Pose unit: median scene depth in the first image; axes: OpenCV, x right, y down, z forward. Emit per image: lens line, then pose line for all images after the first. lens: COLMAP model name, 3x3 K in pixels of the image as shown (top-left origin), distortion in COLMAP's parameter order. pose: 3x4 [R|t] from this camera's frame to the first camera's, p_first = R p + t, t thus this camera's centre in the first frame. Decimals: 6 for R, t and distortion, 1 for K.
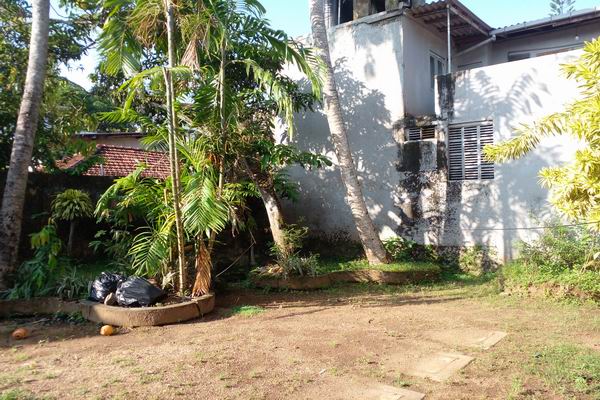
lens RADIAL K [[471.5, 0, 293.1], [0, 471.5, 187.5], [0, 0, 1]] dist [0.028863, -0.036007]
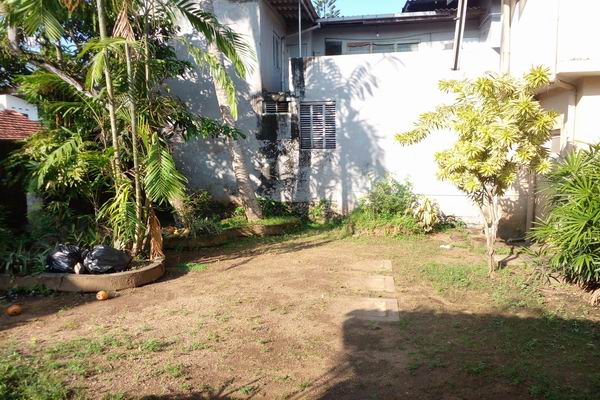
lens RADIAL K [[471.5, 0, 282.8], [0, 471.5, 208.1], [0, 0, 1]] dist [0.028863, -0.036007]
pose [[0.881391, -0.049543, 0.469782, -0.300006], [-0.015739, 0.990853, 0.134025, -0.026021], [-0.472124, -0.125522, 0.872550, -0.060874]]
